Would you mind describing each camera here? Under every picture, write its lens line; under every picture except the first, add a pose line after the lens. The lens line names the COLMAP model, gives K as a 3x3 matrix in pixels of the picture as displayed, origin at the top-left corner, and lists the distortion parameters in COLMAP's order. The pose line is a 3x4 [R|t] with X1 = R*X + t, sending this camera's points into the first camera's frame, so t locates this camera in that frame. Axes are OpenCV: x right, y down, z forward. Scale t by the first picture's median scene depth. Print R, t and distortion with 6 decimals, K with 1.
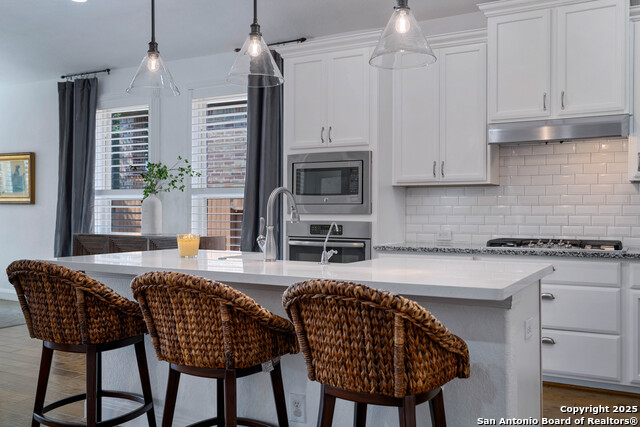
lens RADIAL K [[602.3, 0, 320.0], [0, 602.3, 213.5], [0, 0, 1]] dist [-0.001718, -0.007022]
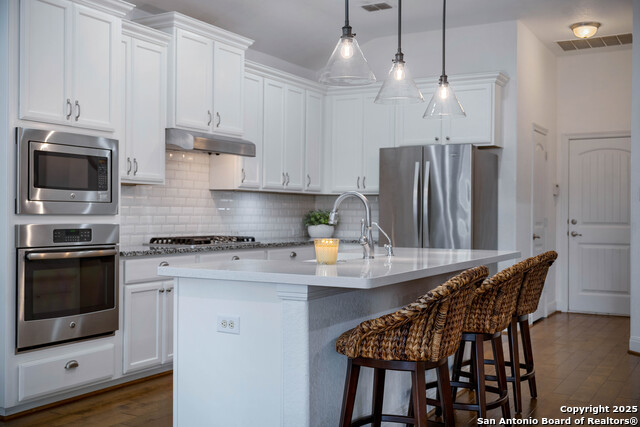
lens RADIAL K [[719.4, 0, 320.4], [0, 719.4, 209.6], [0, 0, 1]] dist [0.012211, 0.005181]
pose [[0.010828, 0.004411, 0.999932, -0.918451], [-0.004576, 0.999980, -0.004362, -0.003102], [-0.999931, -0.004528, 0.010848, 0.697026]]
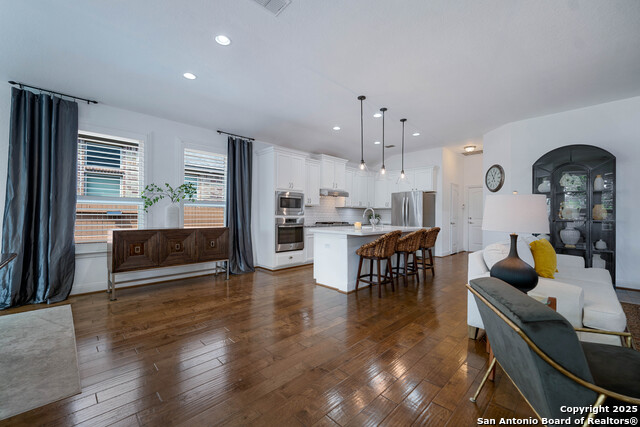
lens RADIAL K [[258.0, 0, 320.0], [0, 258.0, 213.5], [0, 0, 1]] dist [-0.000454, -0.000240]
pose [[0.280837, 0.005085, 0.959742, -1.089865], [-0.004689, 0.999981, -0.003926, -0.002002], [-0.959744, -0.003398, 0.280855, 0.566943]]
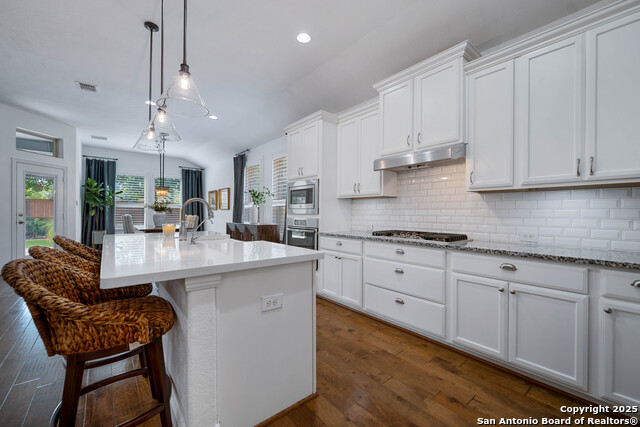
lens RADIAL K [[258.0, 0, 320.0], [0, 258.0, 213.5], [0, 0, 1]] dist [-0.000454, -0.000240]
pose [[0.934055, 0.006278, -0.357073, 0.359809], [-0.007446, 0.999970, -0.001895, -0.000266], [0.357050, 0.004429, 0.934075, 0.288737]]
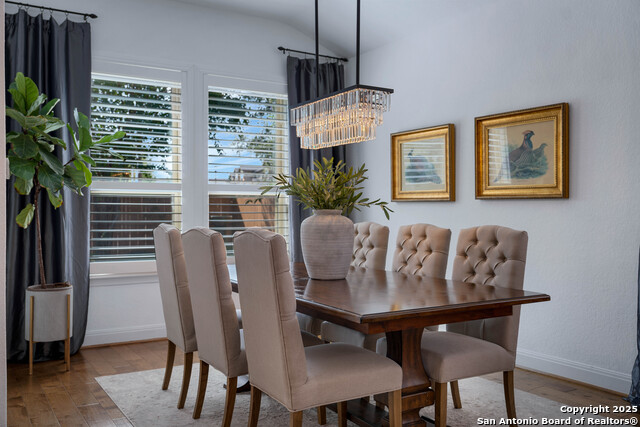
lens RADIAL K [[602.3, 0, 320.0], [0, 602.3, 213.5], [0, 0, 1]] dist [-0.001718, -0.007022]
pose [[0.878725, -0.000115, -0.477329, -0.668740], [0.000696, 0.999999, 0.001039, -0.003913], [0.477329, -0.001245, 0.878724, 0.667034]]
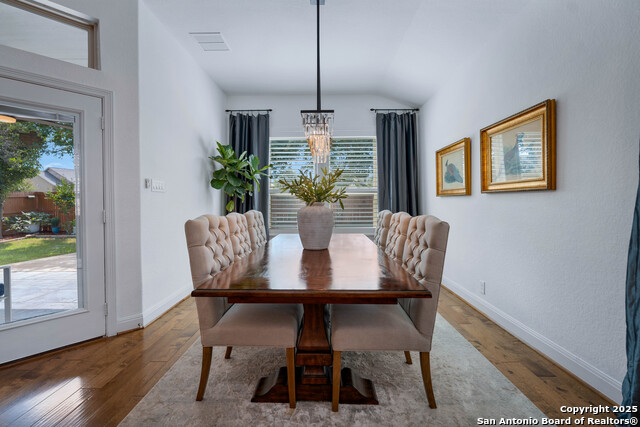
lens RADIAL K [[258.0, 0, 320.0], [0, 258.0, 213.5], [0, 0, 1]] dist [-0.000454, -0.000240]
pose [[0.477920, 0.030366, -0.877878, -0.593281], [0.006025, 0.999265, 0.037845, -0.006116], [0.878383, -0.023376, 0.477386, 1.113626]]
